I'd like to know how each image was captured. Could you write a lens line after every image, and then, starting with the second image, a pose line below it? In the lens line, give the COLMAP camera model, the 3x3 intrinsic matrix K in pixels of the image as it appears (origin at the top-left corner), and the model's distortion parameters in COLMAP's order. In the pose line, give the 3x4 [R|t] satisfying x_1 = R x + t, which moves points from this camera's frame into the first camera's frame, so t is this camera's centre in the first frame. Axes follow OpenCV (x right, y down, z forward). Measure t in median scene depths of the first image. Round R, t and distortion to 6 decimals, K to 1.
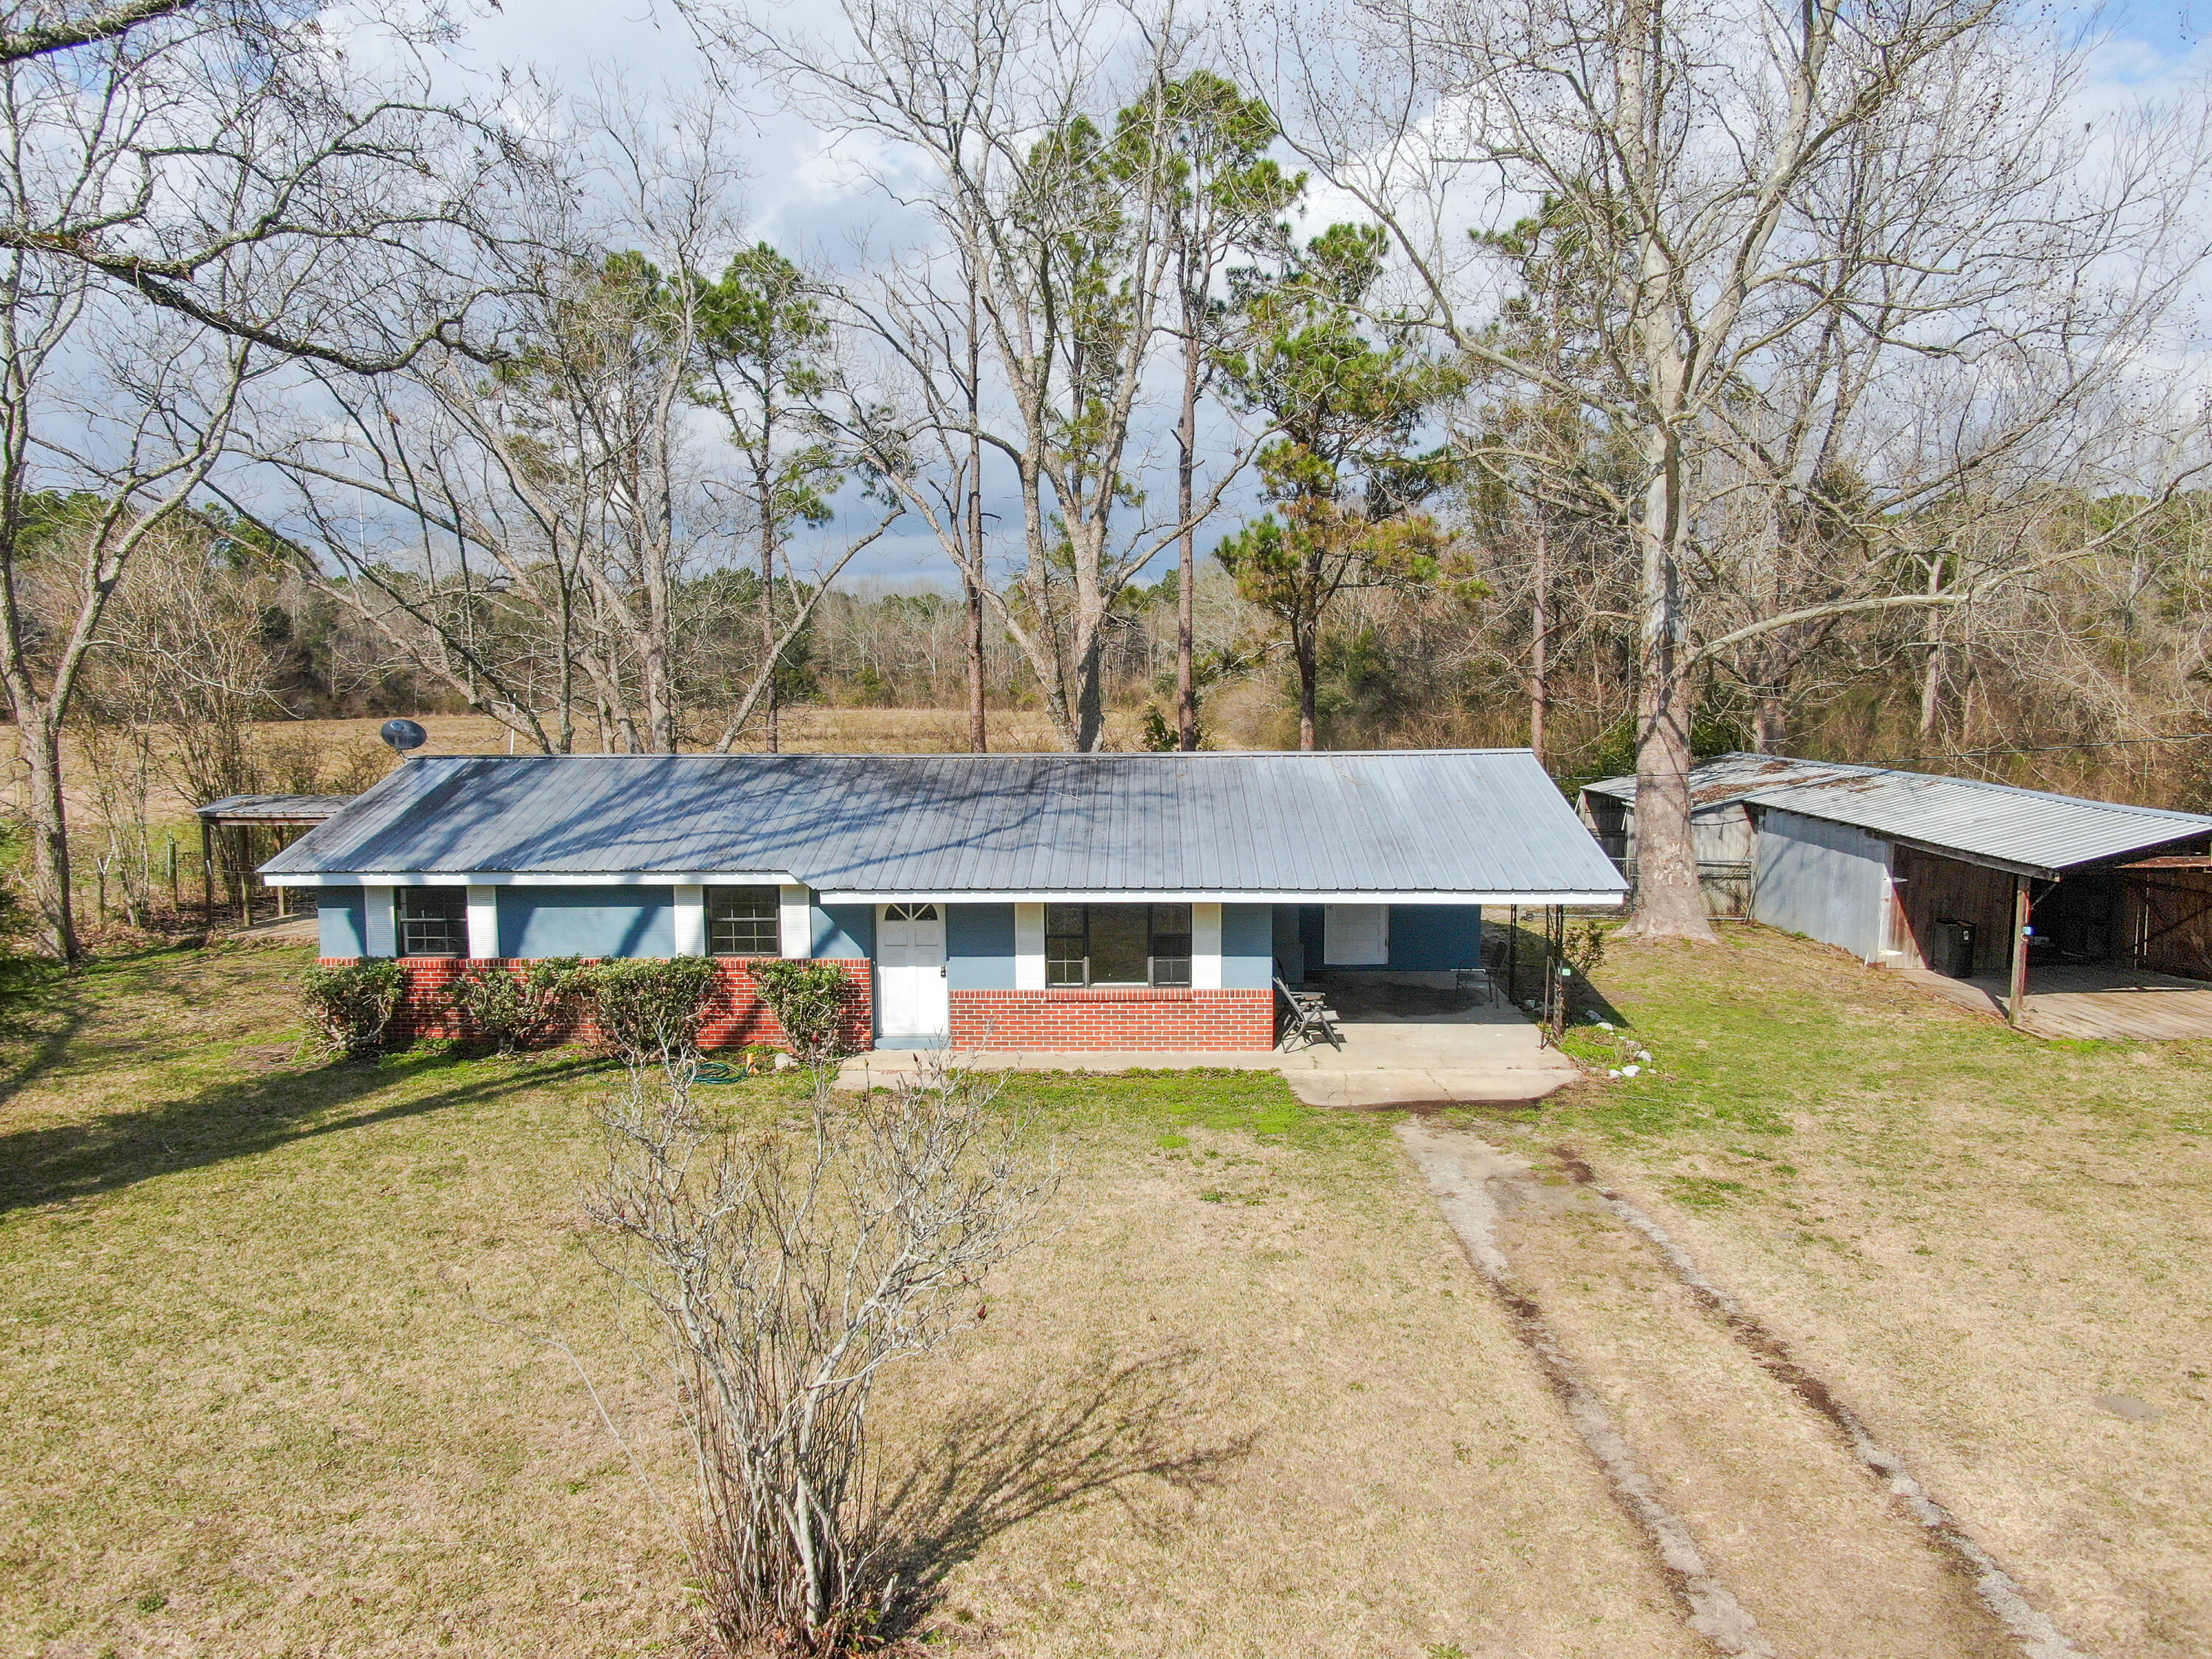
lens RADIAL K [[1593.0, 0, 1106.9], [0, 1593.0, 833.8], [0, 0, 1]] dist [-0.015062, 0.001868]
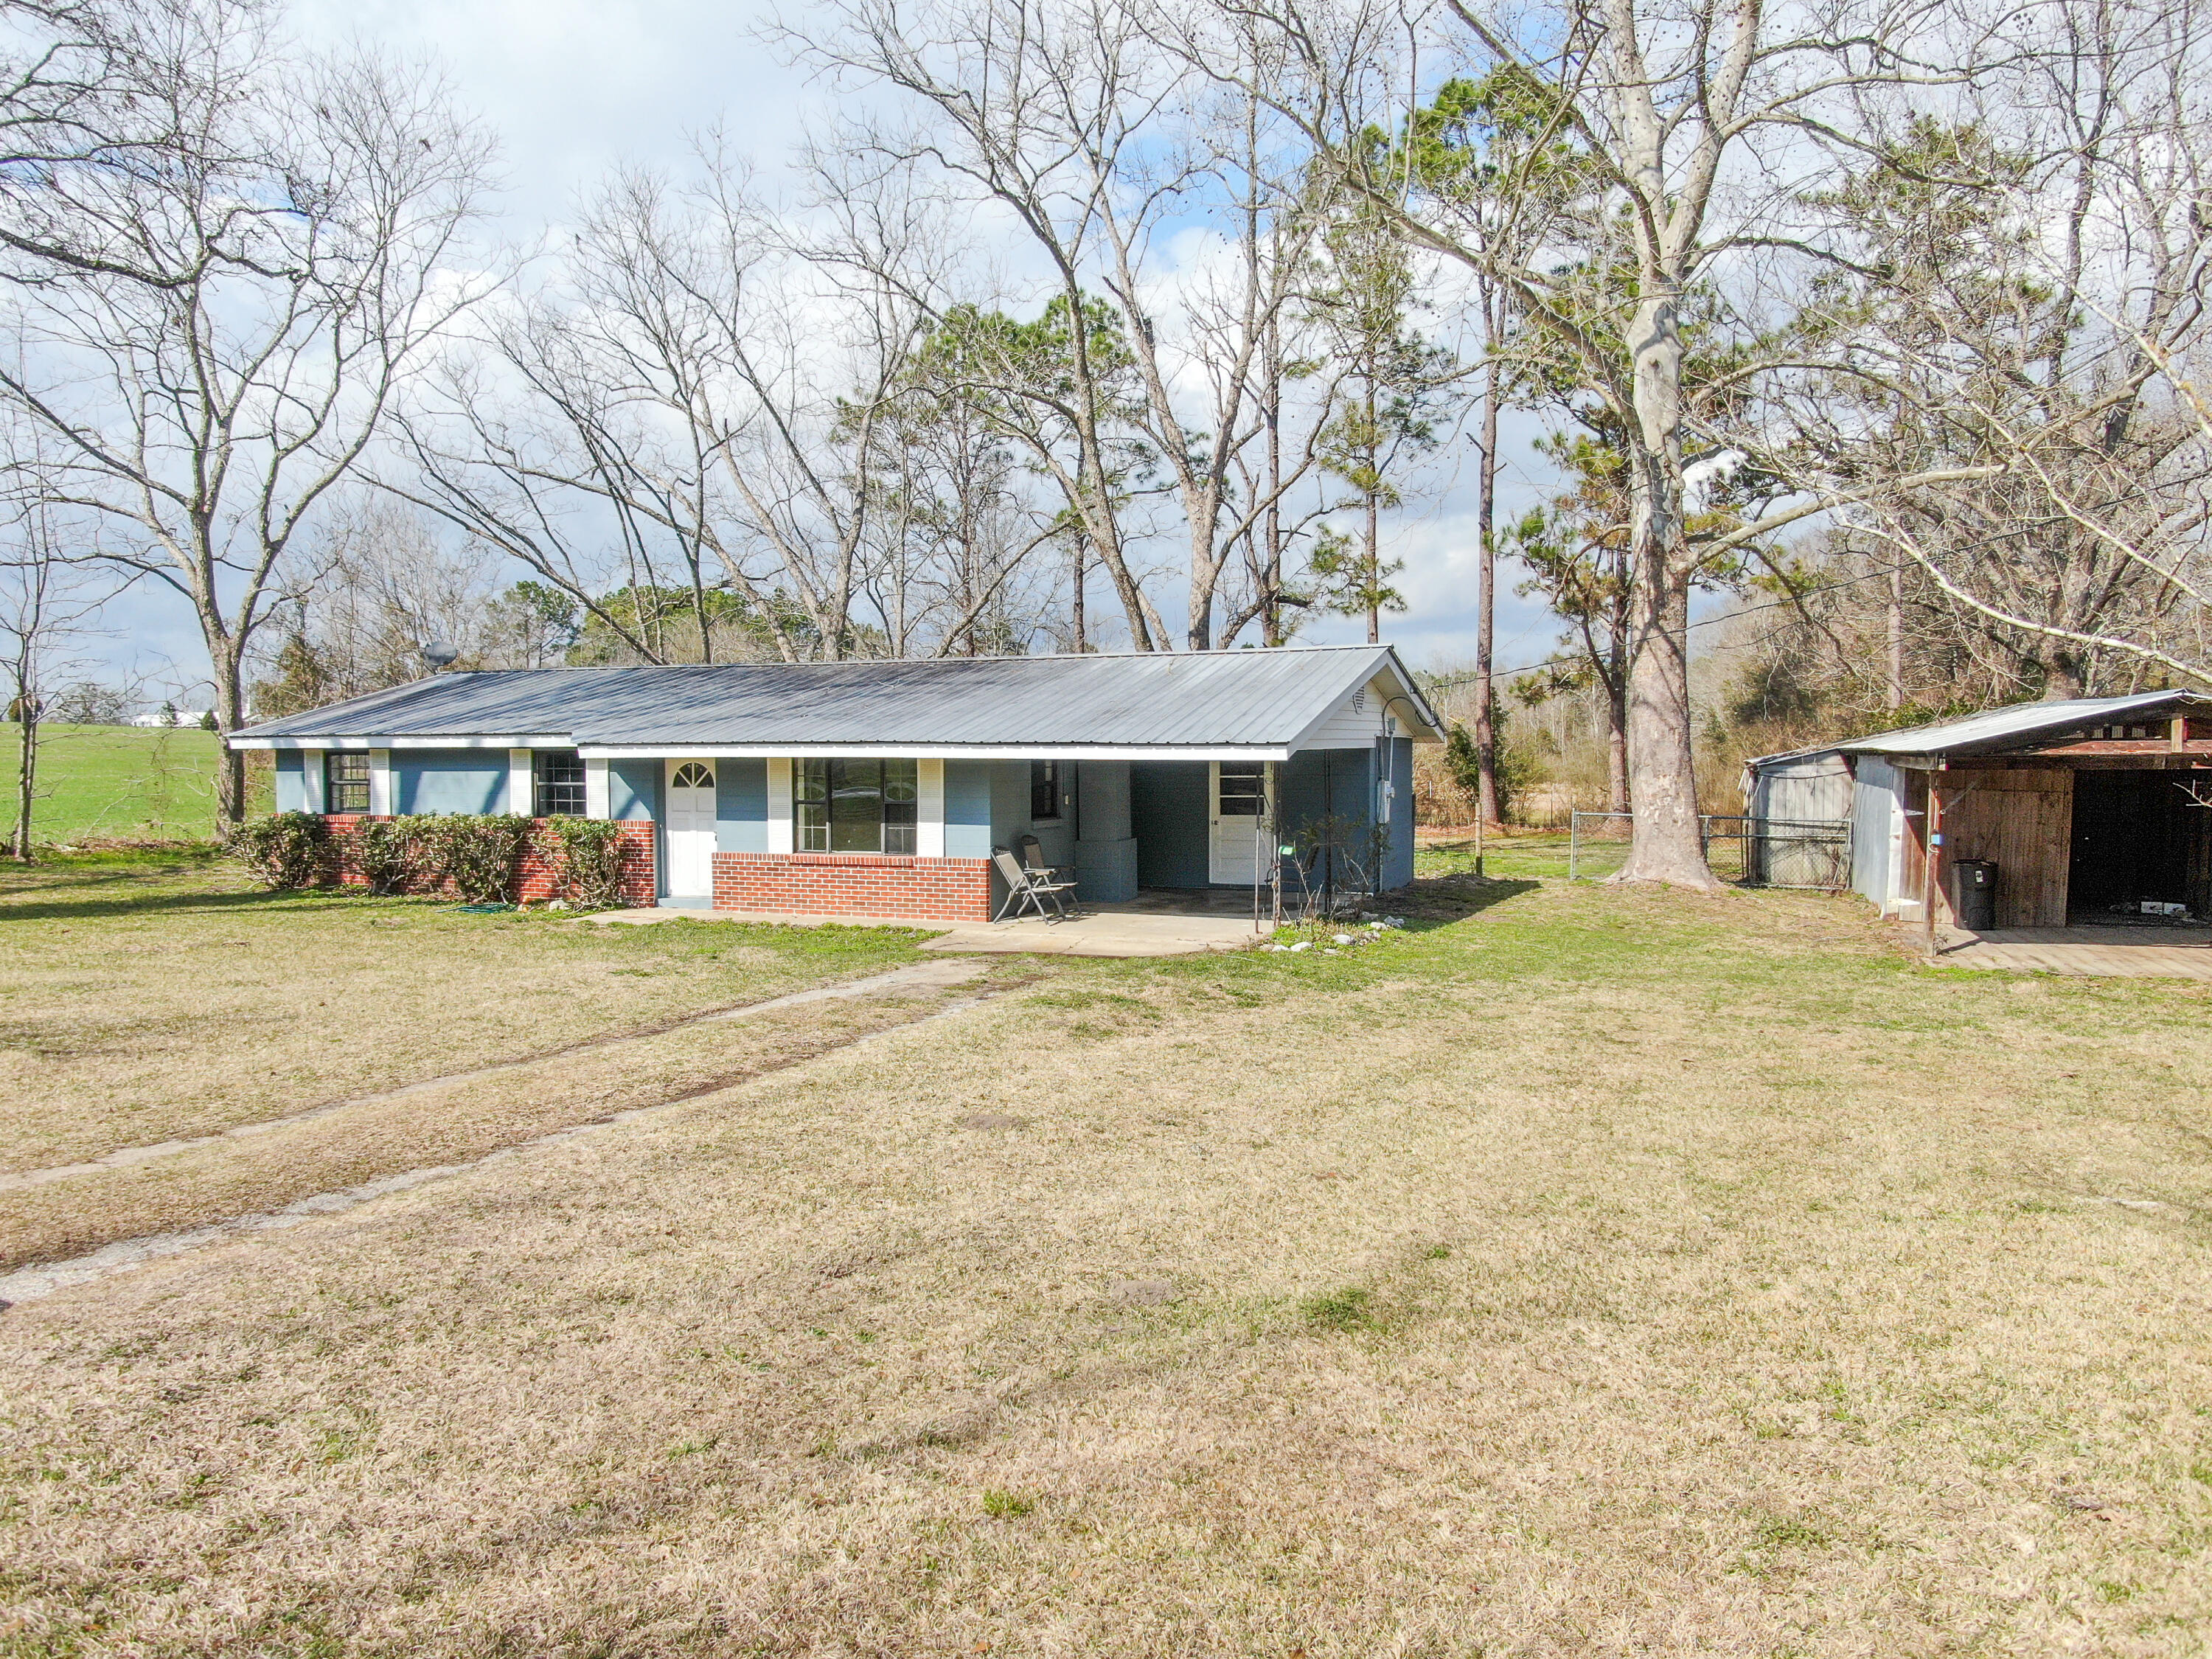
lens RADIAL K [[1593.0, 0, 1106.9], [0, 1593.0, 833.8], [0, 0, 1]] dist [-0.015062, 0.001868]
pose [[0.934418, 0.022280, -0.355481, 0.515575], [-0.042299, 0.997920, -0.048643, 0.125828], [0.353658, 0.060490, 0.933417, 0.106943]]
